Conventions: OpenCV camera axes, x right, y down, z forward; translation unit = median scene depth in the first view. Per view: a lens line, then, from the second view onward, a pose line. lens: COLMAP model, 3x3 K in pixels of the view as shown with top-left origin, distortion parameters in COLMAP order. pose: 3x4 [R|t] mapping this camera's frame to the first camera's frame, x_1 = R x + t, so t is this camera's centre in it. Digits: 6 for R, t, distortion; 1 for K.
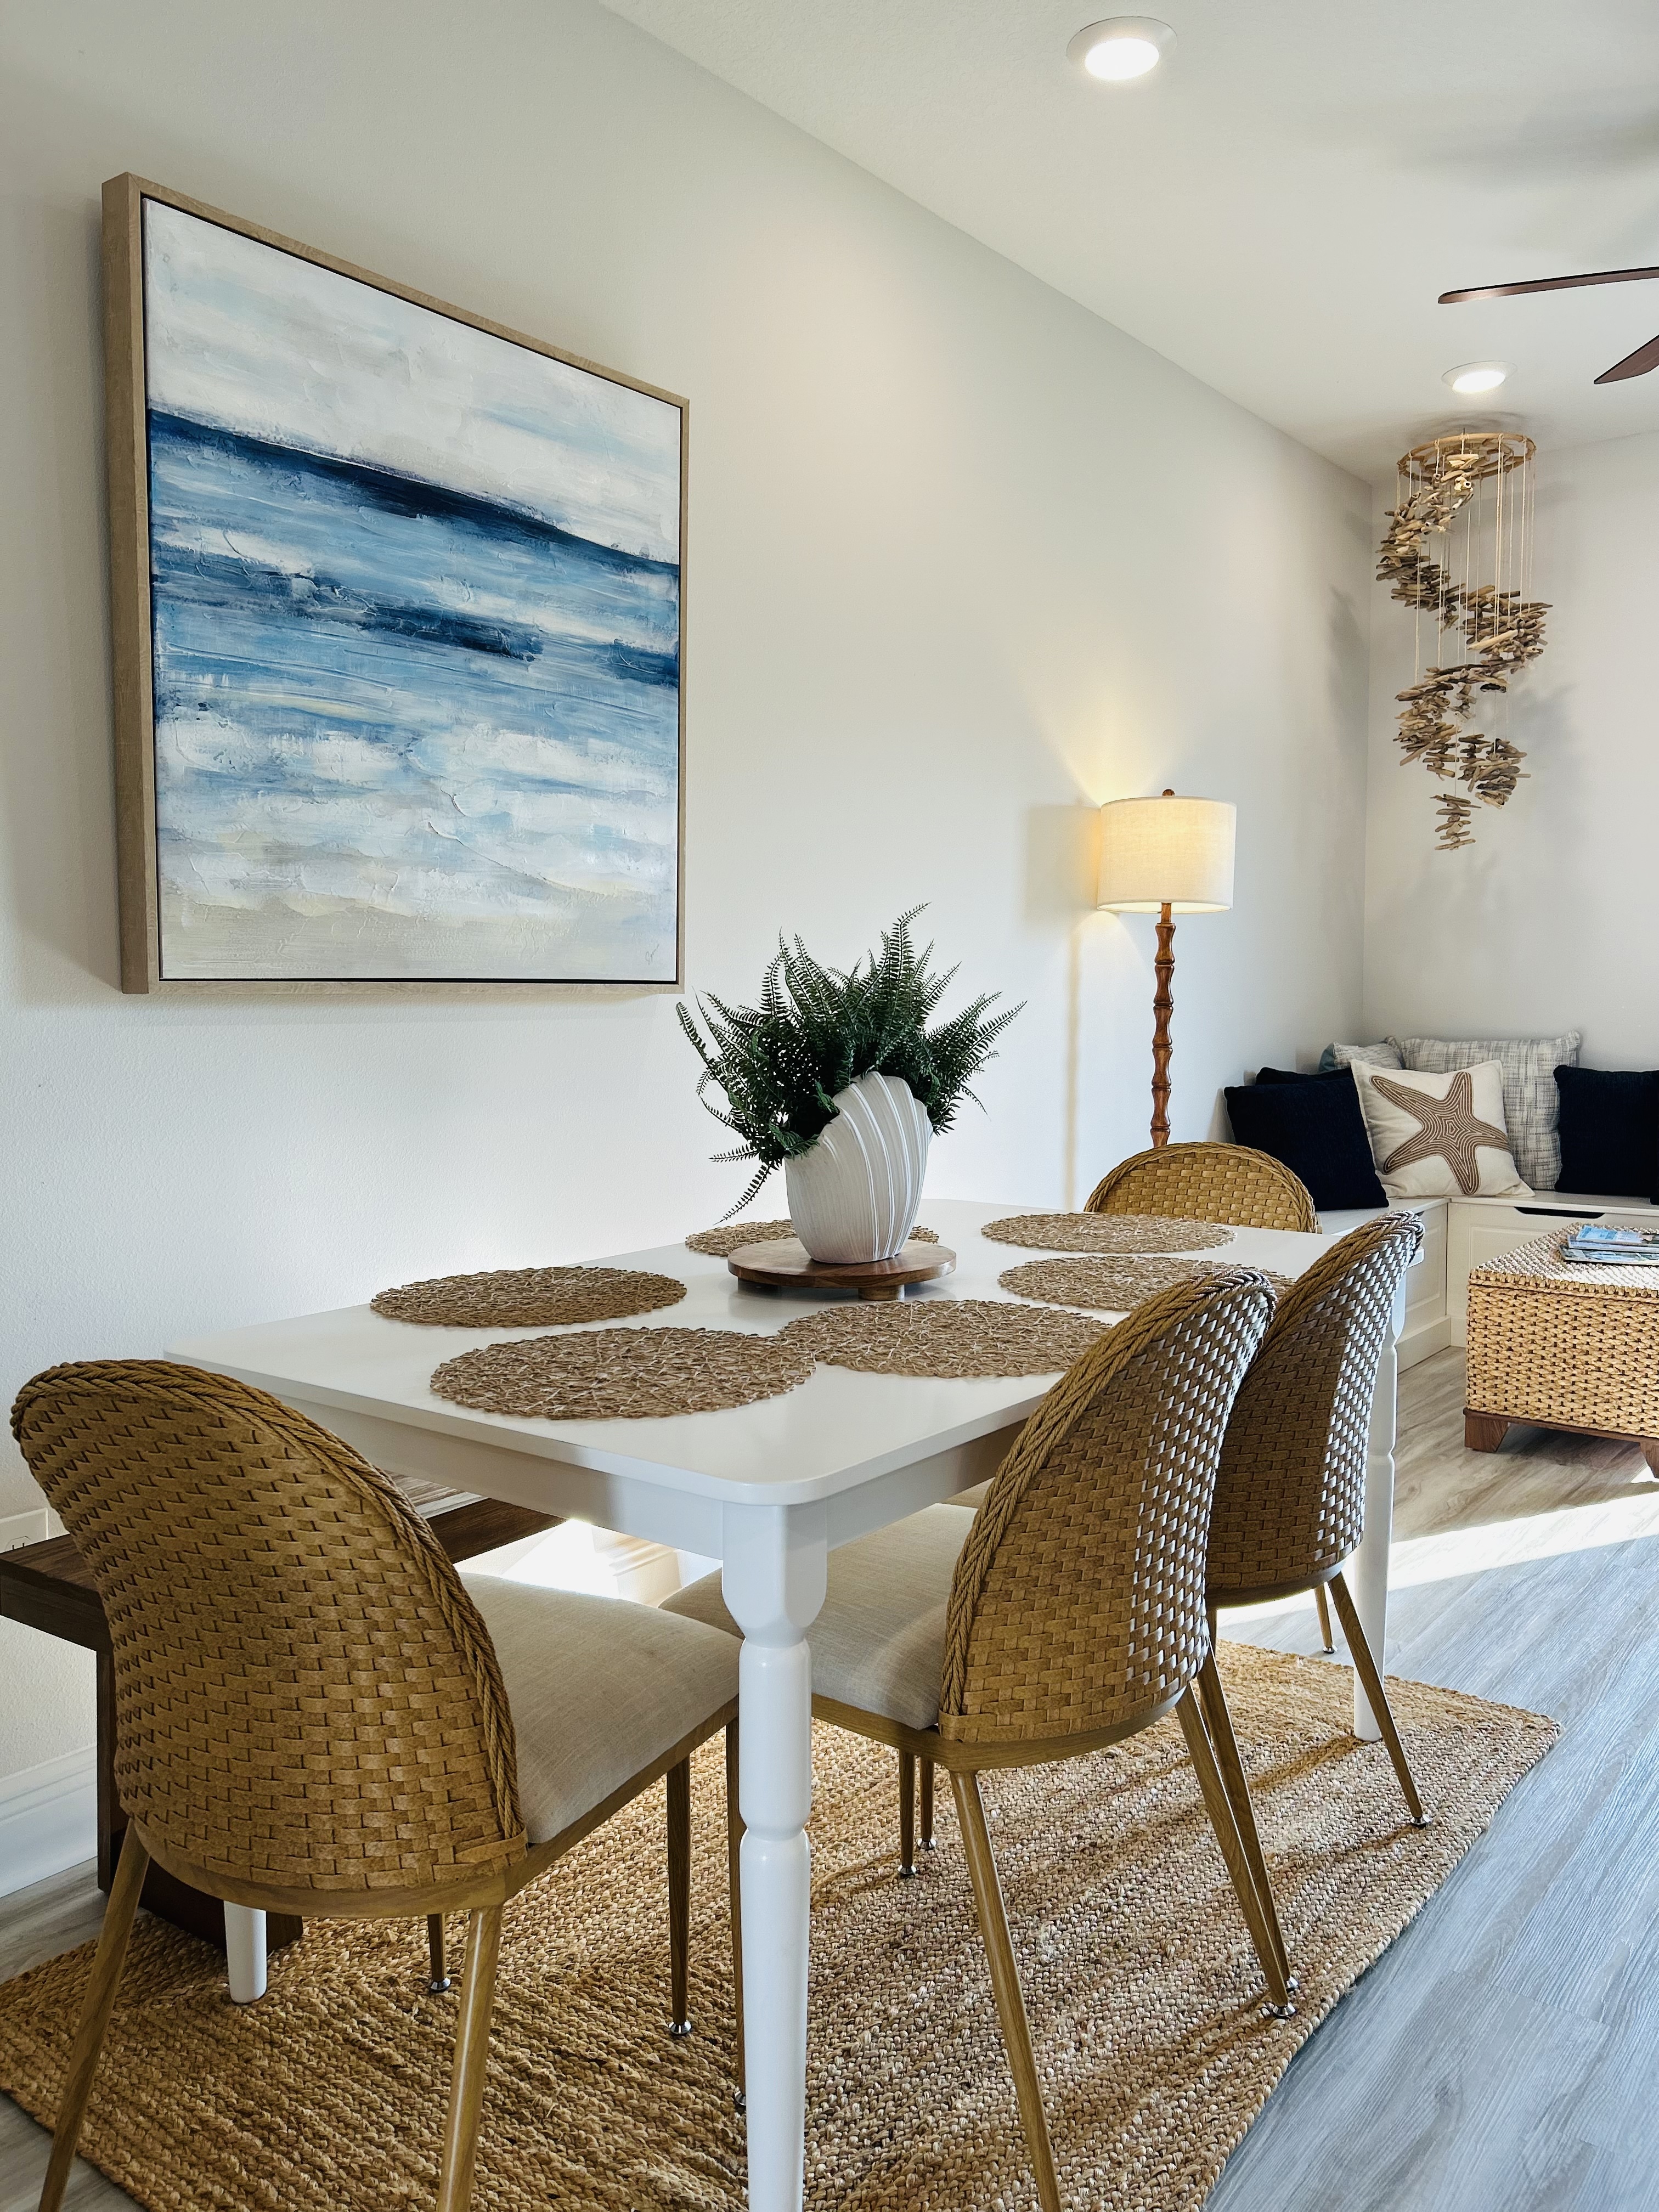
lens RADIAL K [[1675.1, 0, 846.9], [0, 1675.1, 1104.1], [0, 0, 1]] dist [0.061455, -0.072407]
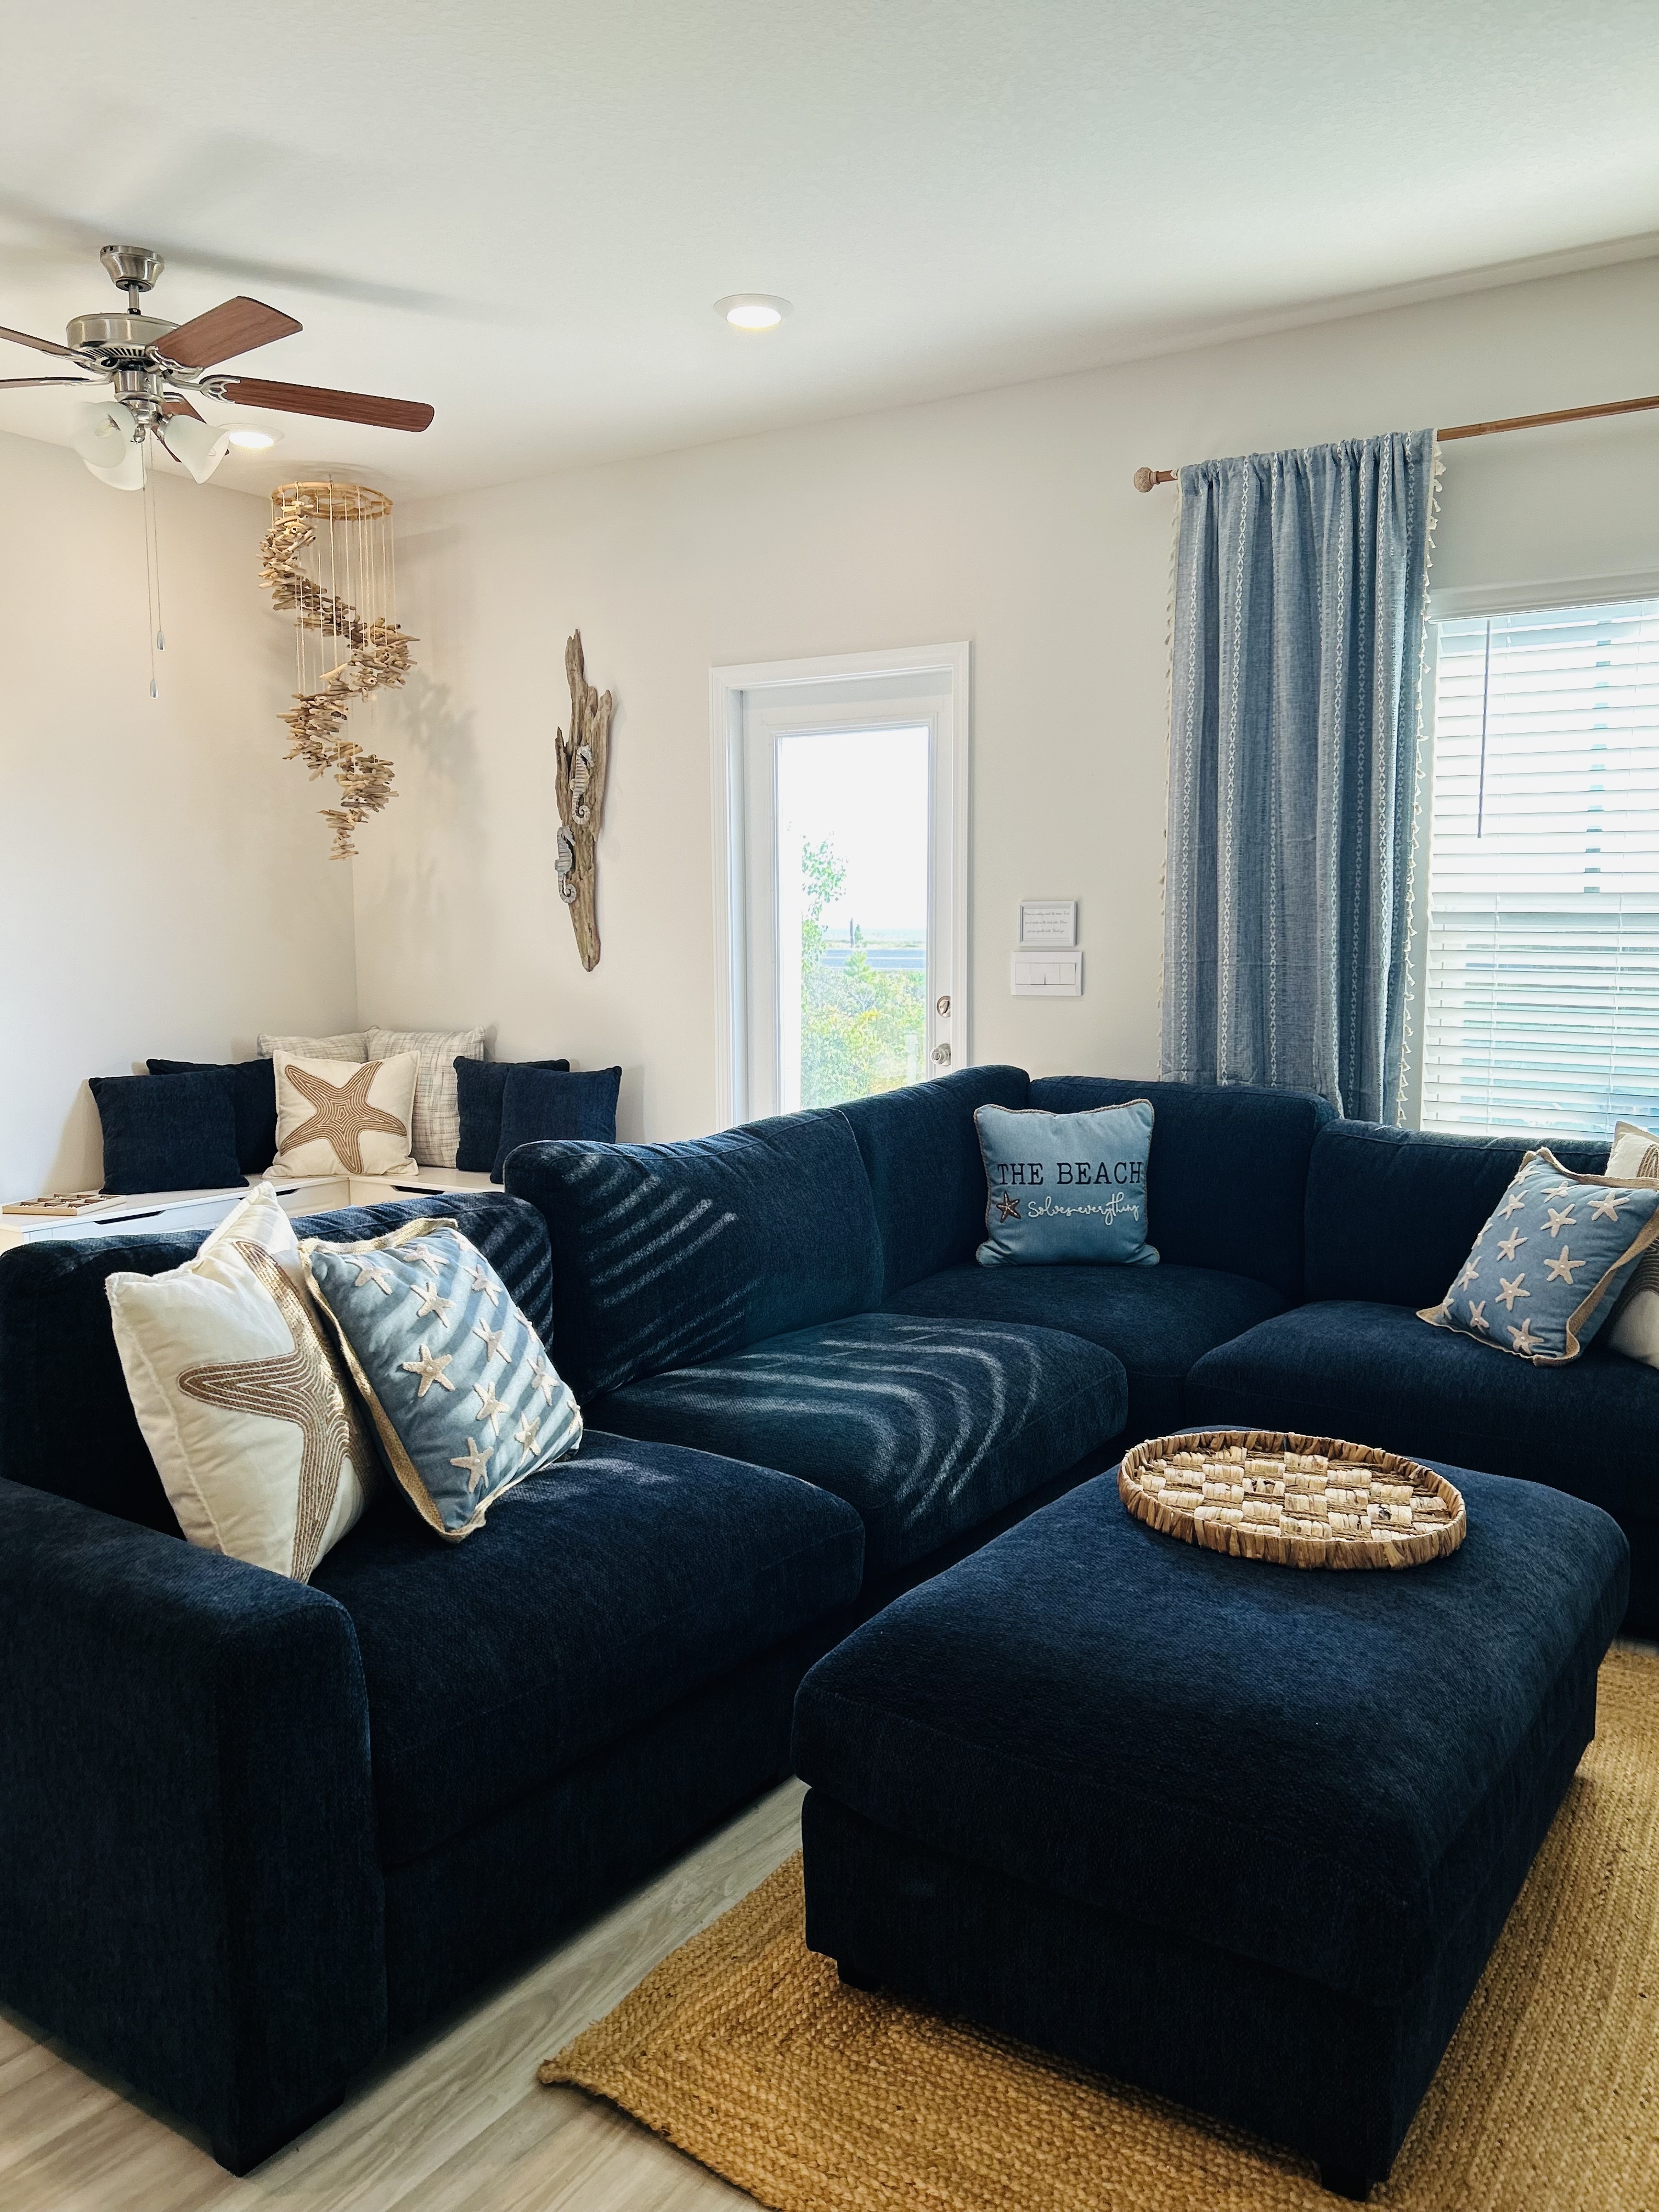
lens RADIAL K [[1675.1, 0, 812.3], [0, 1675.1, 1101.0], [0, 0, 1]] dist [0.061455, -0.072407]
pose [[0.997127, -0.001264, 0.075743, 0.577858], [-0.000958, 0.999570, 0.029291, -0.026519], [-0.075747, -0.029279, 0.996697, -0.117080]]
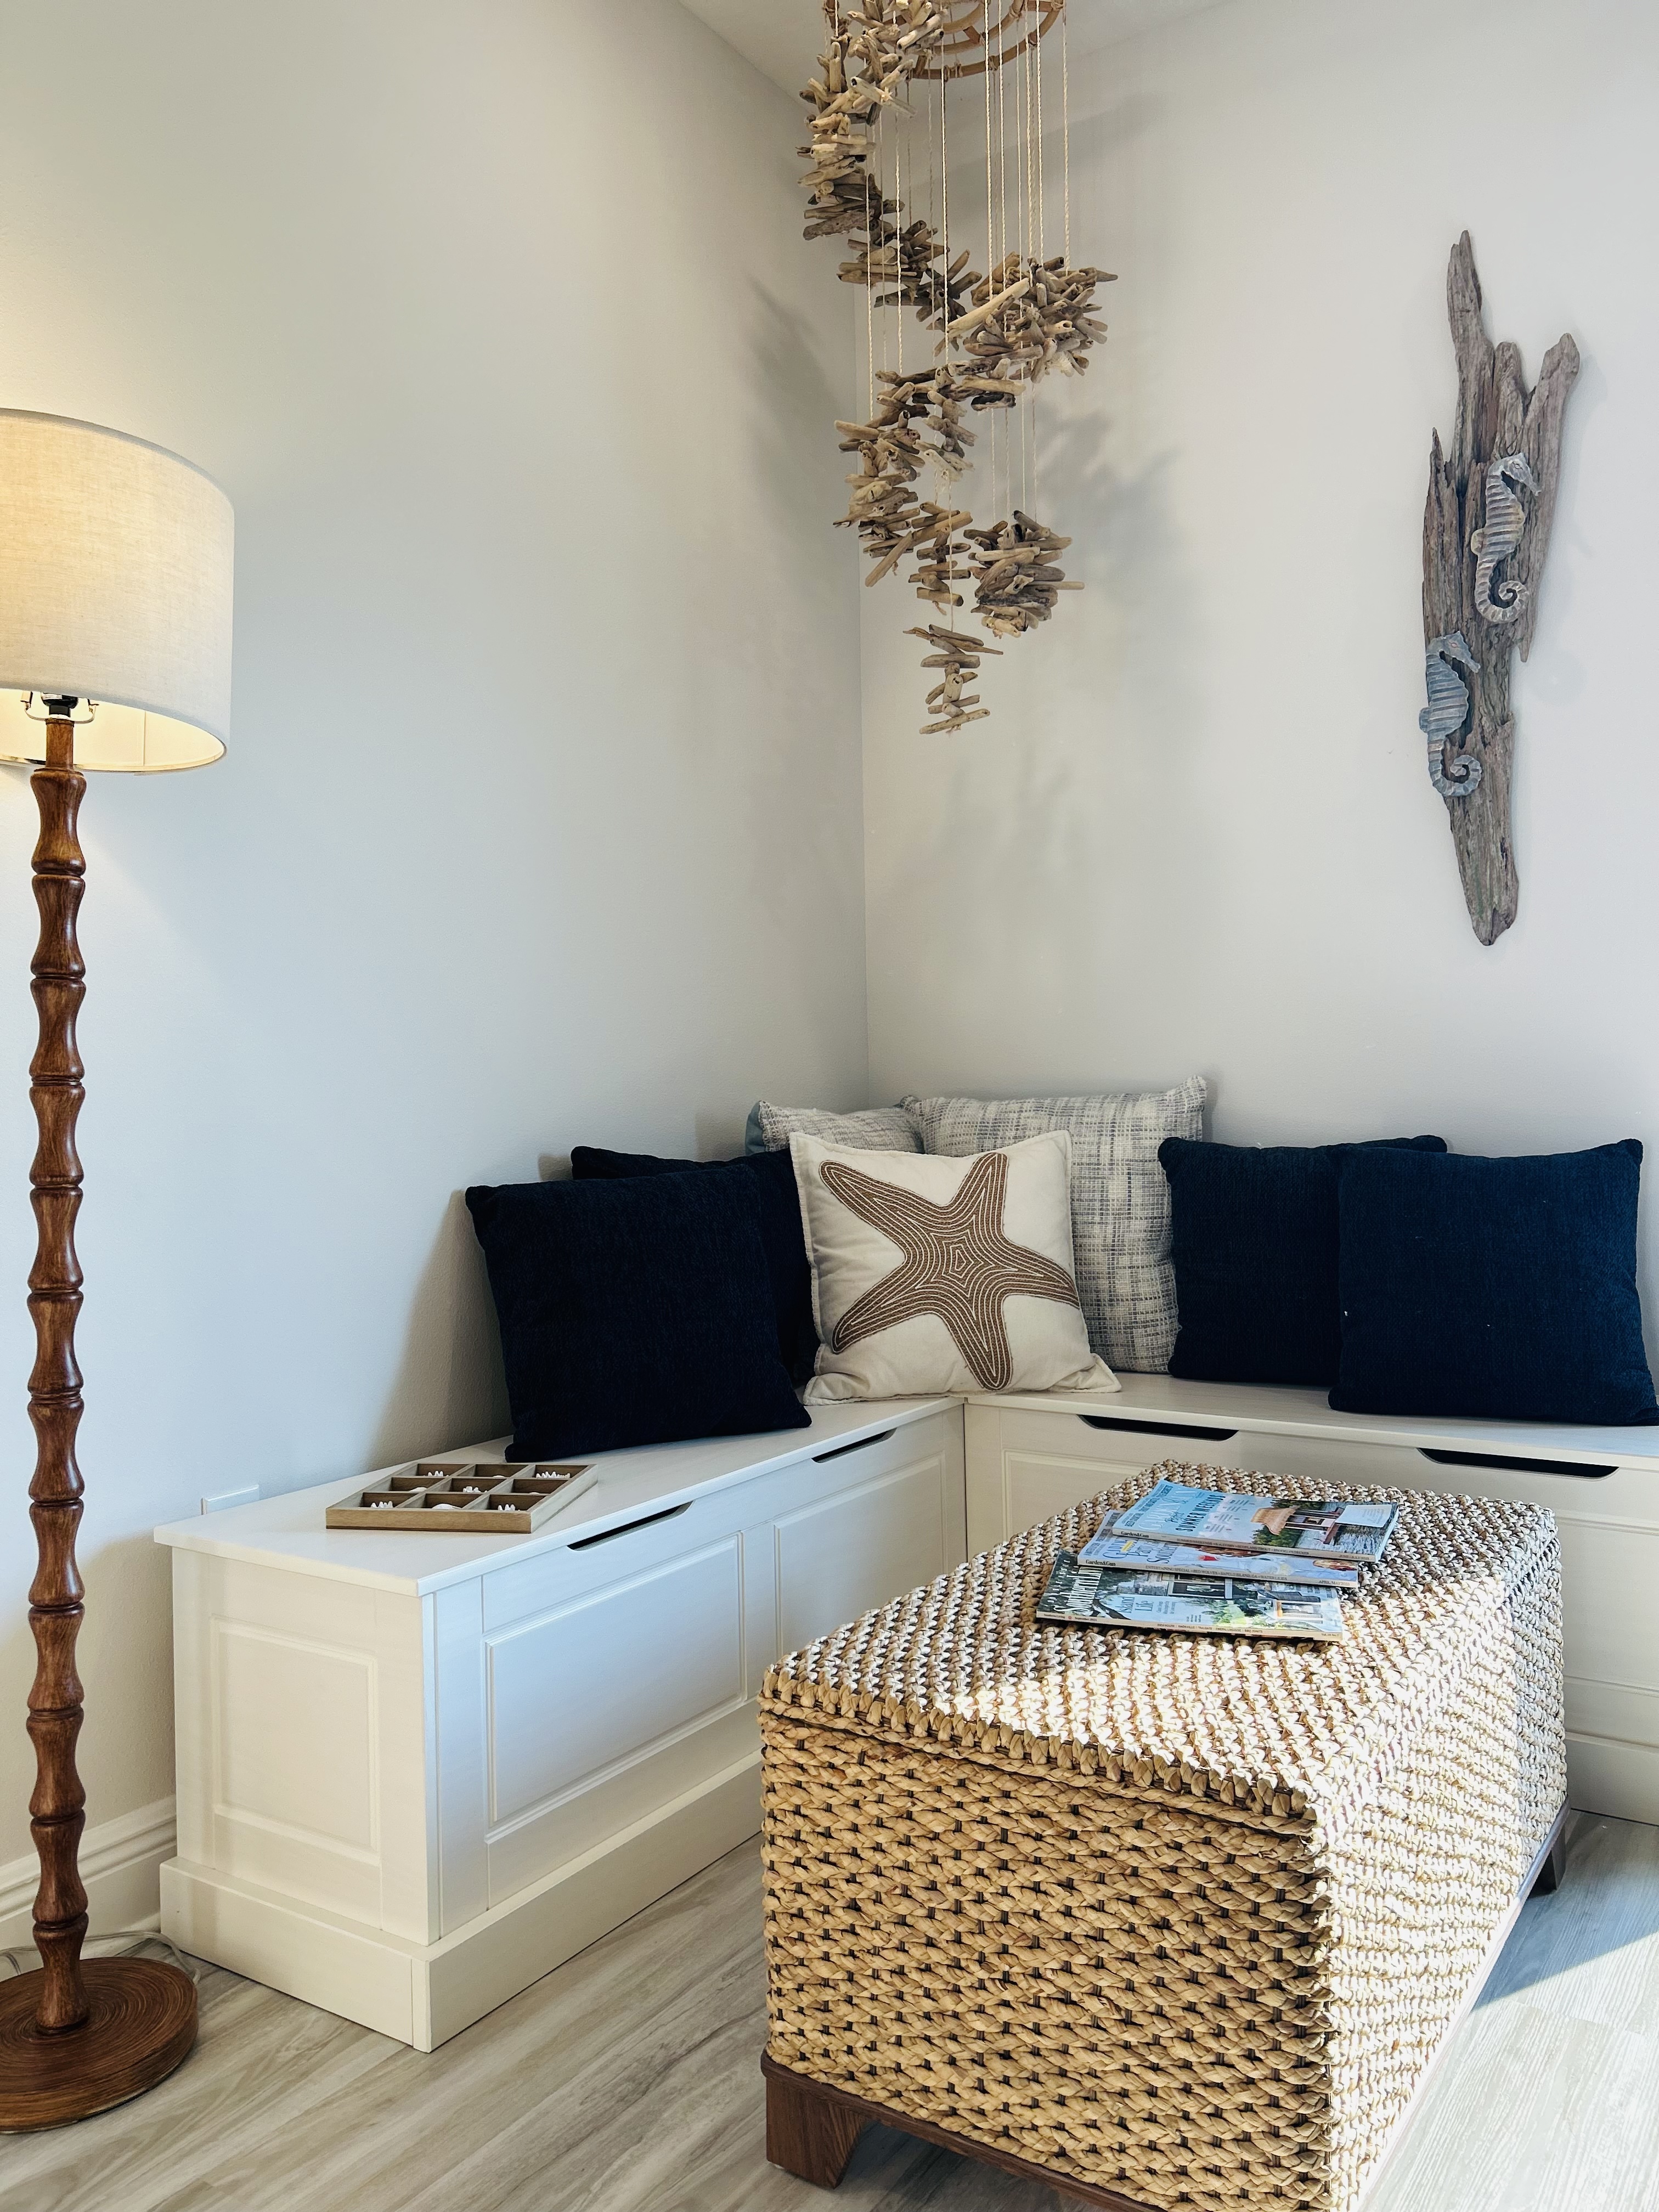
lens RADIAL K [[1675.1, 0, 821.1], [0, 1675.1, 1109.2], [0, 0, 1]] dist [0.061455, -0.072407]
pose [[0.997071, -0.012039, 0.075523, 0.276281], [0.016933, 0.997774, -0.064495, 0.000428], [-0.074578, 0.065585, 0.995056, 0.486203]]
